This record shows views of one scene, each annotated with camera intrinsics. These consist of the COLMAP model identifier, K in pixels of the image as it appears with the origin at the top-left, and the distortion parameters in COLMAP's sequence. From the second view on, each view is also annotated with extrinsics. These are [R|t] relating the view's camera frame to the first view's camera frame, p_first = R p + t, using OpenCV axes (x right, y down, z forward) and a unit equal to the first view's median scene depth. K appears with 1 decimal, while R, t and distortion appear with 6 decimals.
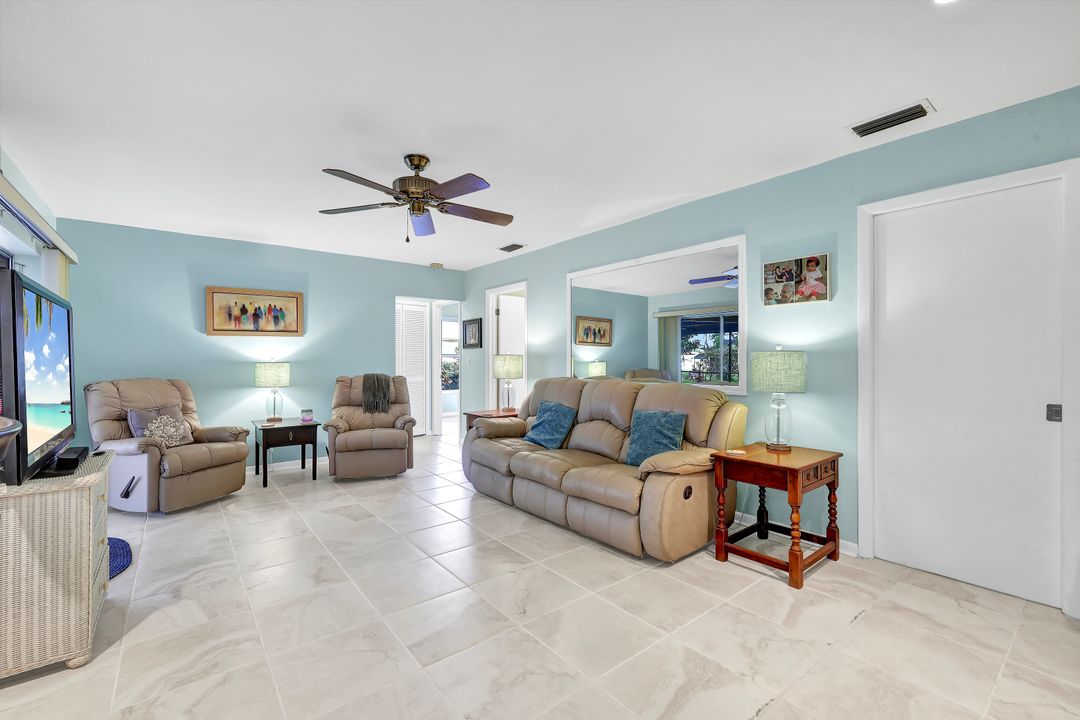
lens RADIAL K [[461.4, 0, 537.0], [0, 461.4, 360.8], [0, 0, 1]] dist [0.003514, 0.000062]
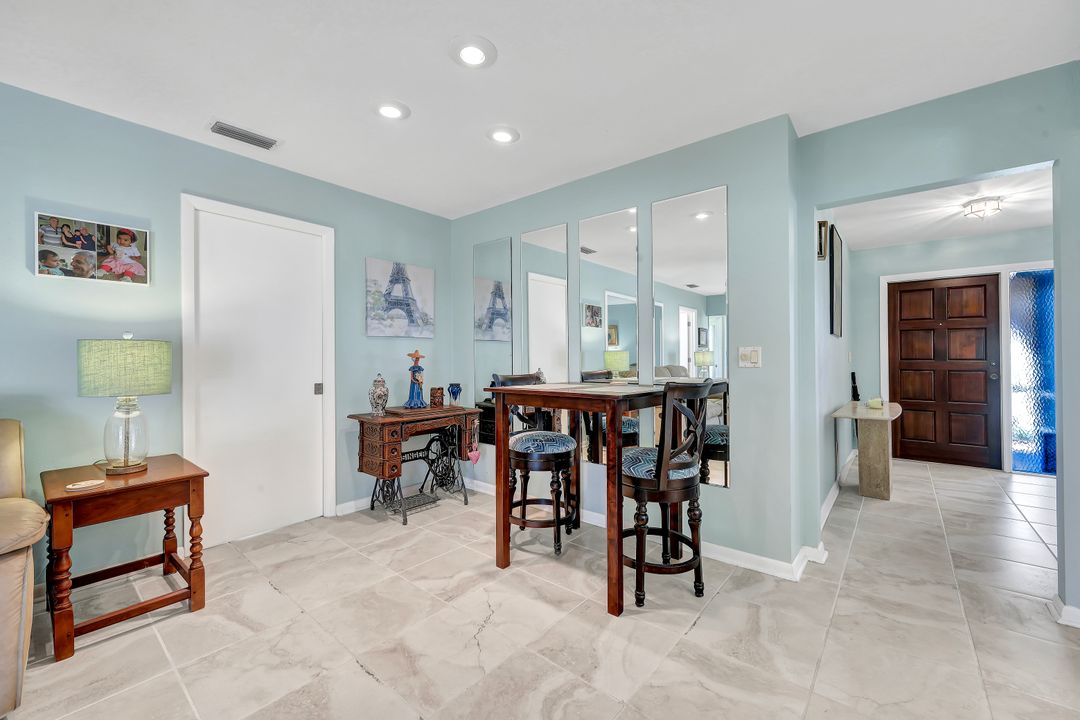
lens RADIAL K [[436.6, 0, 542.5], [0, 436.6, 355.3], [0, 0, 1]] dist [0.000009, -0.000135]
pose [[-0.211924, 0.008027, 0.977253, -0.321597], [0.006095, 0.999958, -0.006892, 0.011923], [-0.977267, 0.004495, -0.211964, 0.428219]]
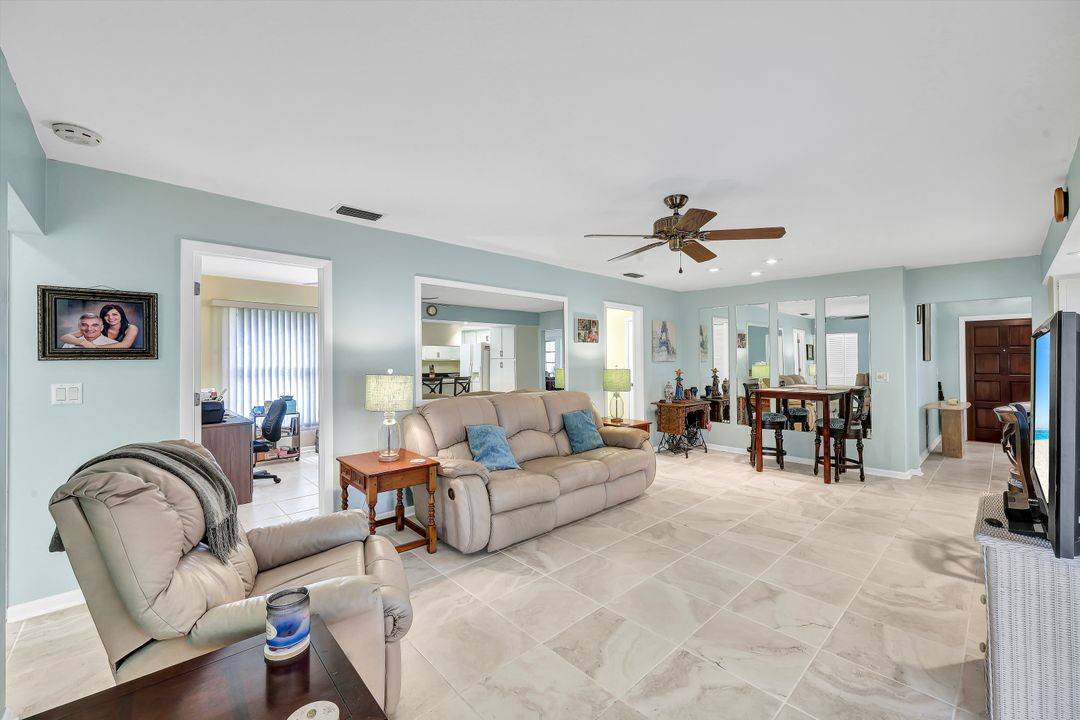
lens RADIAL K [[436.6, 0, 542.5], [0, 436.6, 355.3], [0, 0, 1]] dist [0.000009, -0.000135]
pose [[-0.085991, 0.013256, 0.996208, -1.199916], [0.003116, 0.999910, -0.013036, -0.052389], [-0.996291, 0.001983, -0.086024, 1.352005]]
